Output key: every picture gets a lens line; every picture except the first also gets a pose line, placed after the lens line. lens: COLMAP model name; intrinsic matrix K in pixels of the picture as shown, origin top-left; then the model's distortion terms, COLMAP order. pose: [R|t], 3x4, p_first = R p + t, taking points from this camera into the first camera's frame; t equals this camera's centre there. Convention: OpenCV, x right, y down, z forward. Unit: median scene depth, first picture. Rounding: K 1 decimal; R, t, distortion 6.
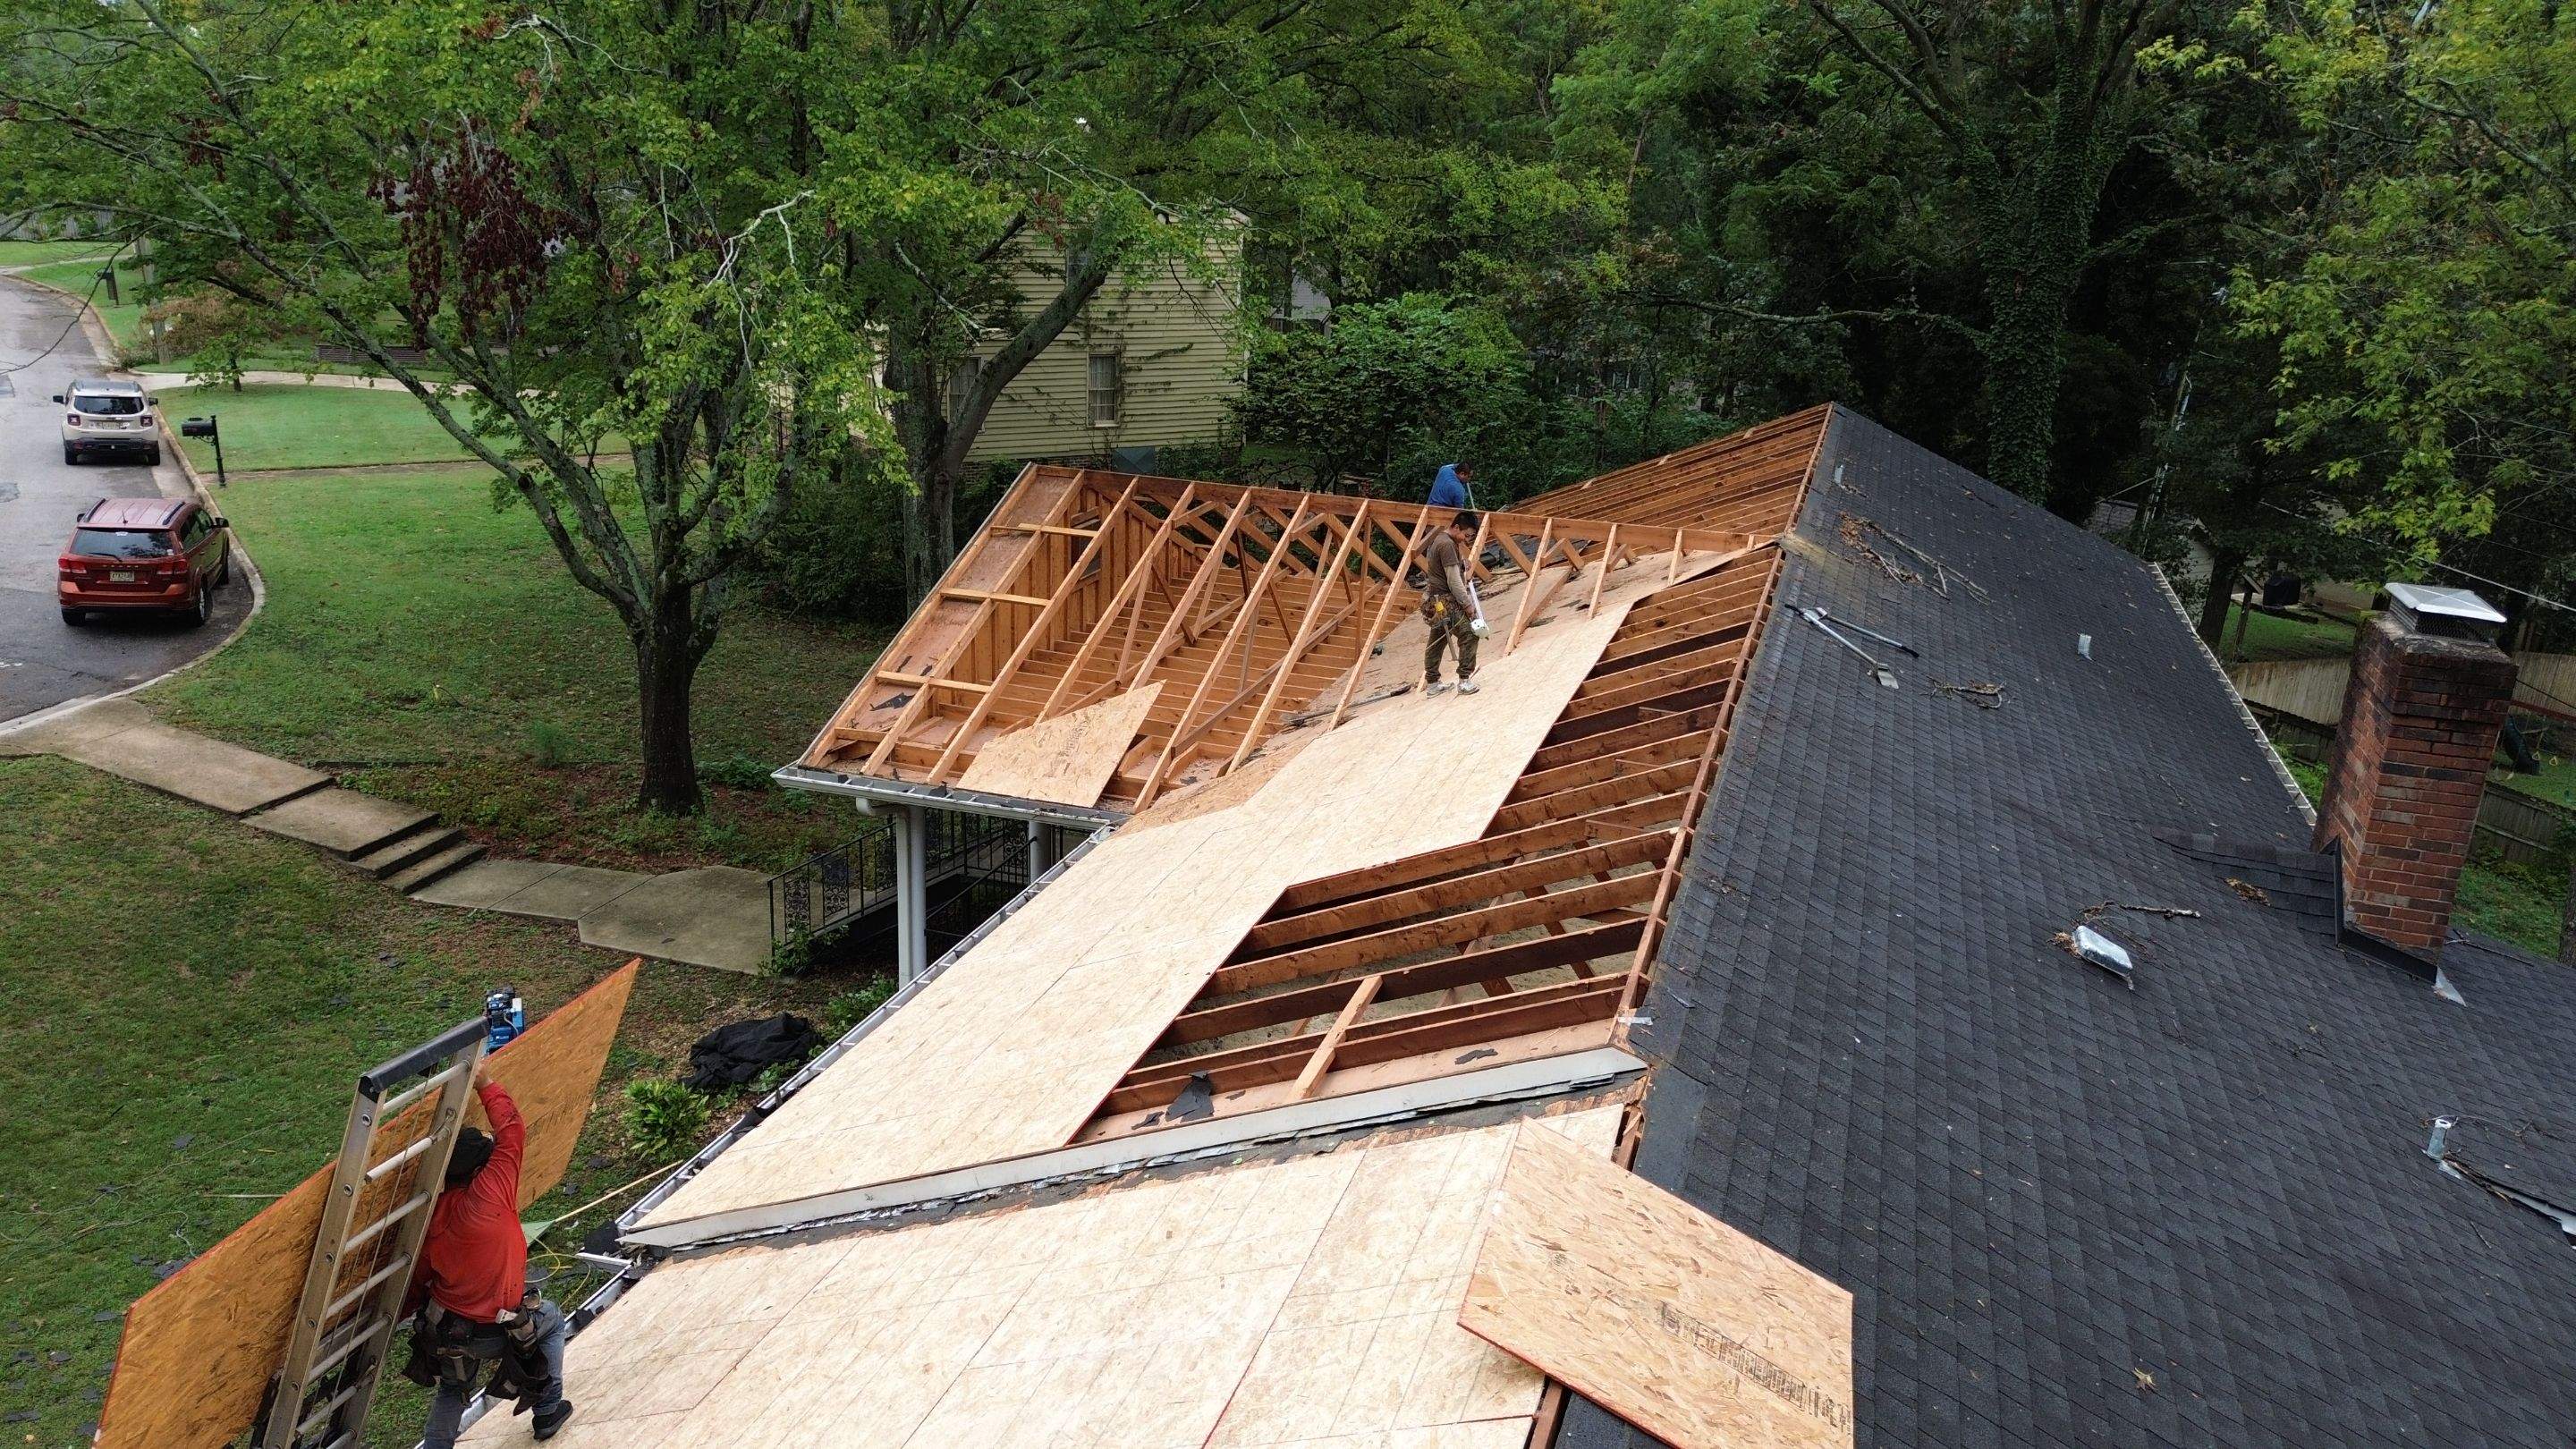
lens RADIAL K [[1825.4, 0, 1293.7], [0, 1825.4, 726.0], [0, 0, 1]] dist [0.076206, -0.076006]
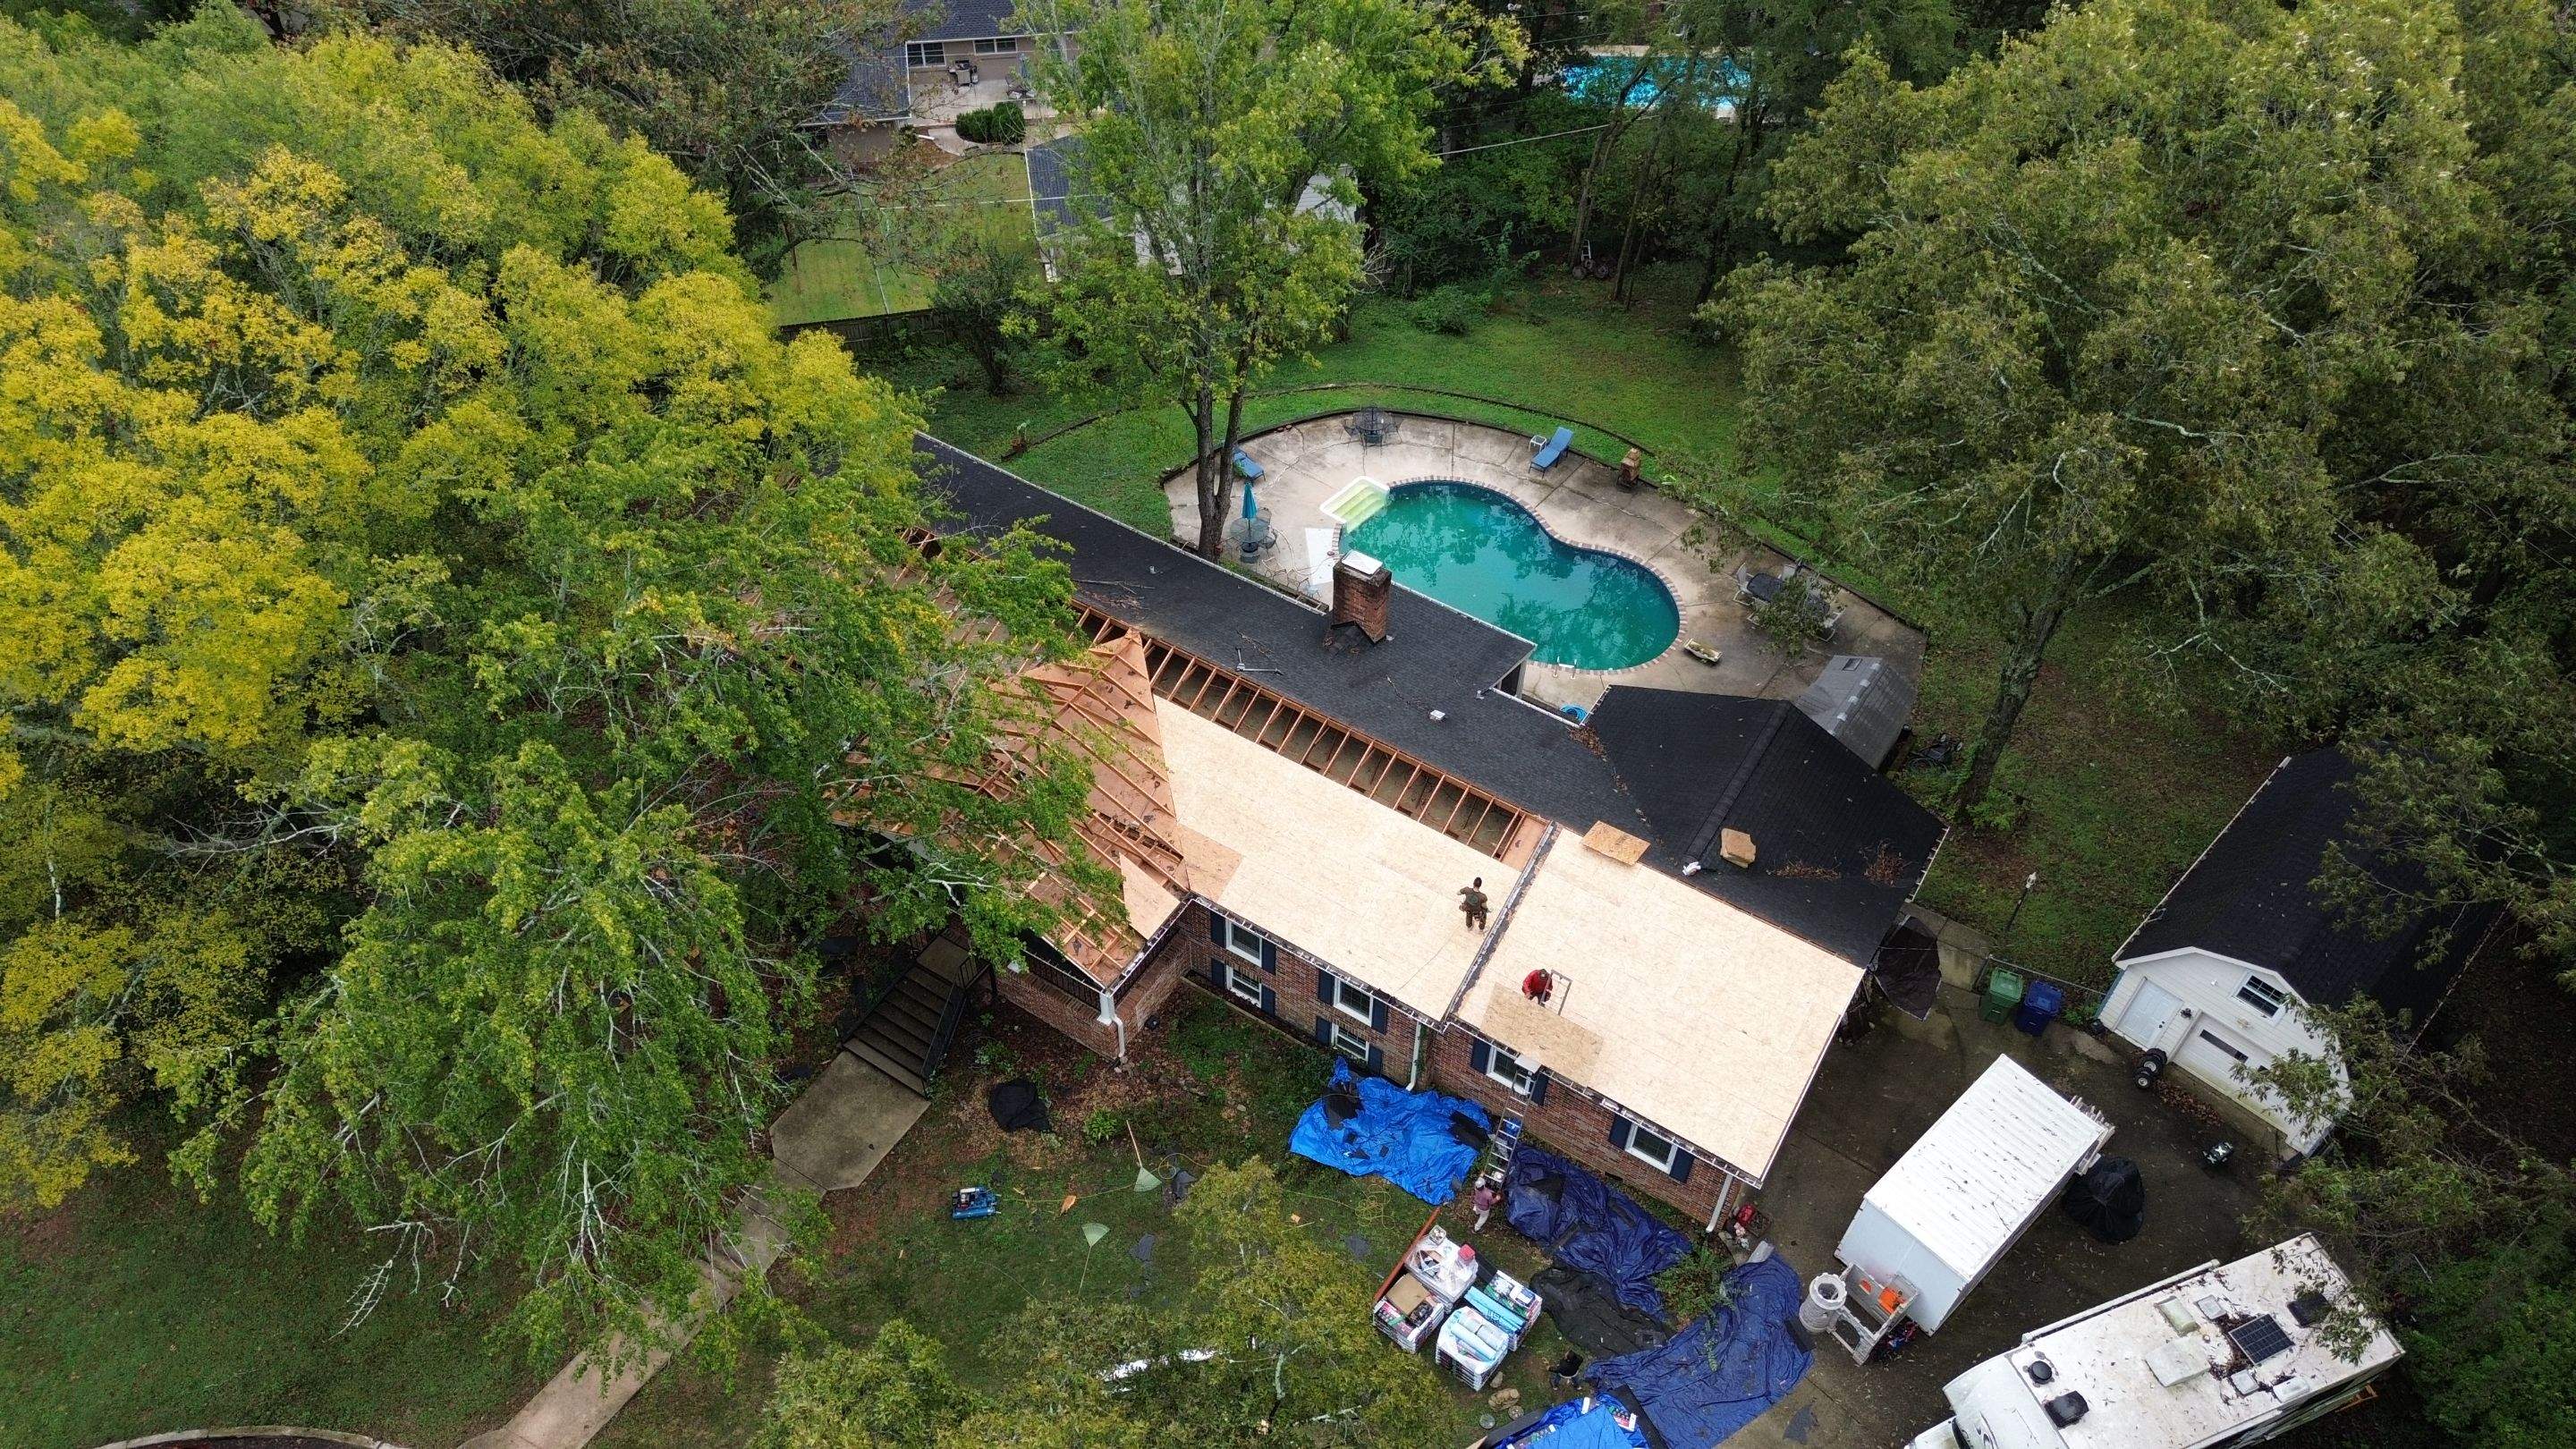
lens RADIAL K [[1823.0, 0, 1293.4], [0, 1823.0, 723.4], [0, 0, 1]] dist [0.082476, -0.083219]
pose [[0.254662, -0.733293, 0.630419, -1.466747], [0.289979, 0.679819, 0.673615, -1.774010], [-0.922529, 0.011264, 0.385764, -0.190901]]
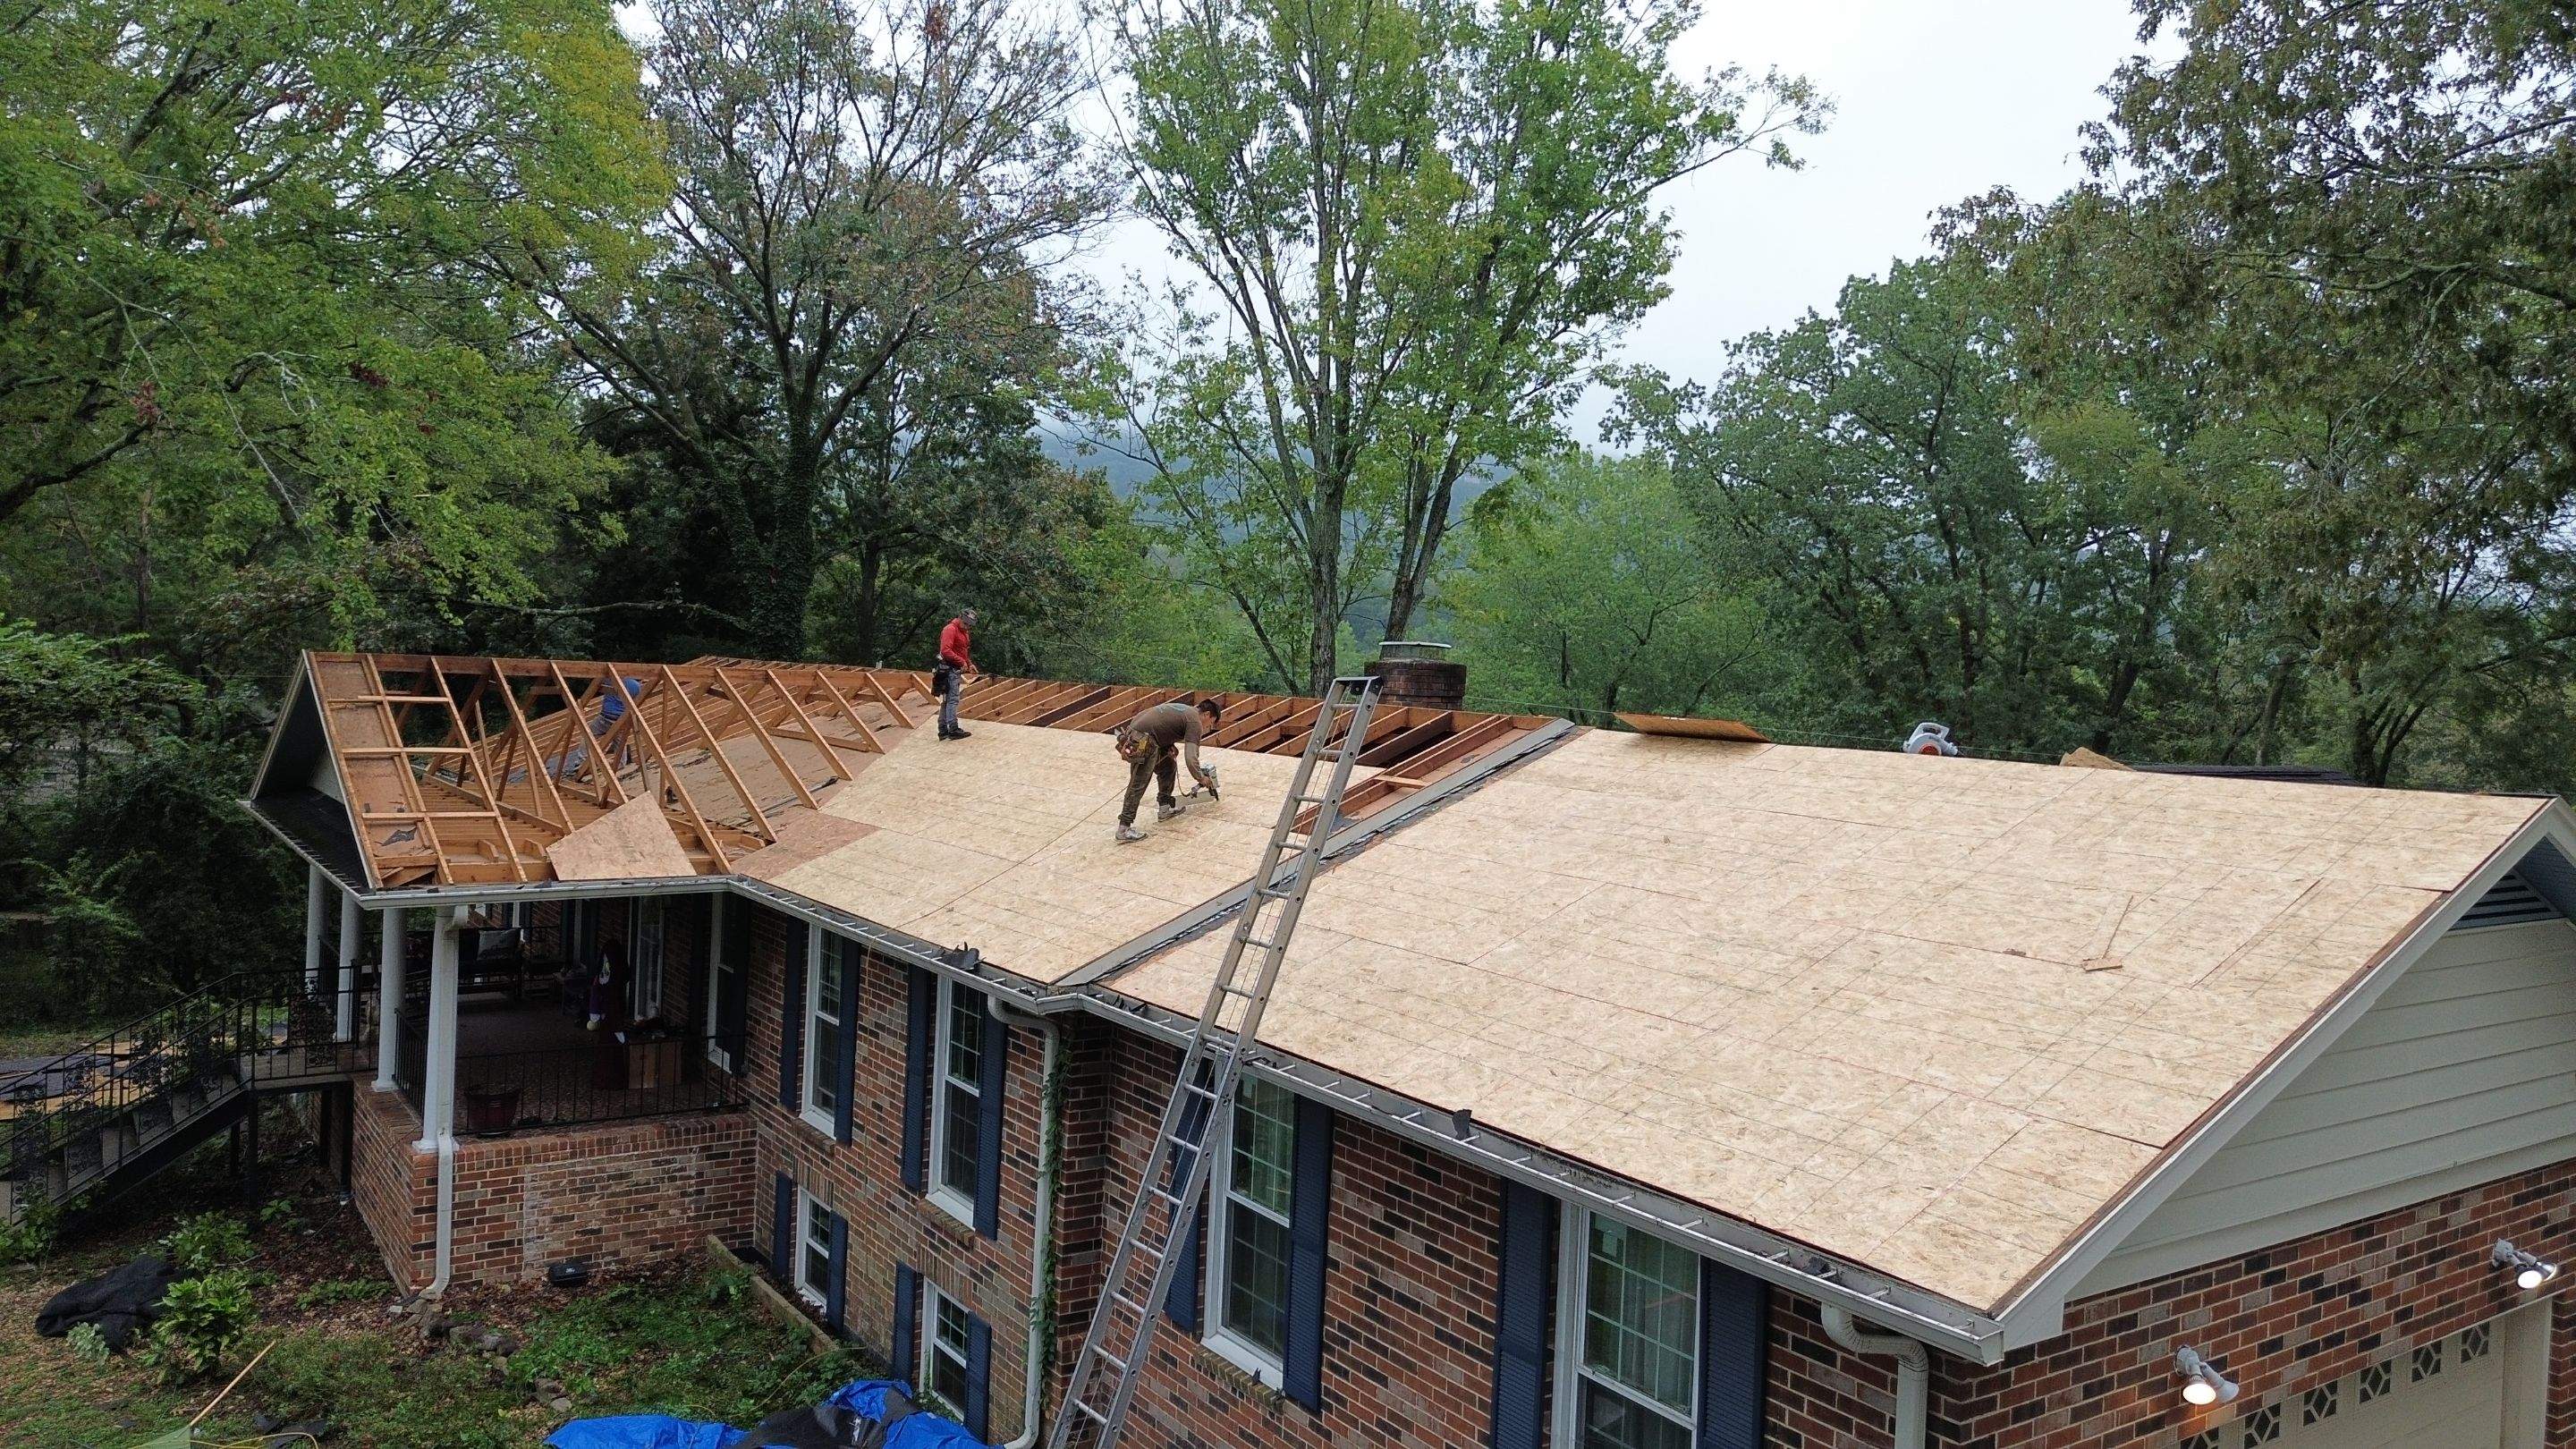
lens RADIAL K [[1825.4, 0, 1293.7], [0, 1825.4, 726.0], [0, 0, 1]] dist [0.076206, -0.076006]
pose [[0.606118, -0.043201, 0.794201, -0.746633], [0.219738, 0.968757, -0.115004, 0.158054], [-0.764419, 0.244222, 0.596674, -0.009327]]
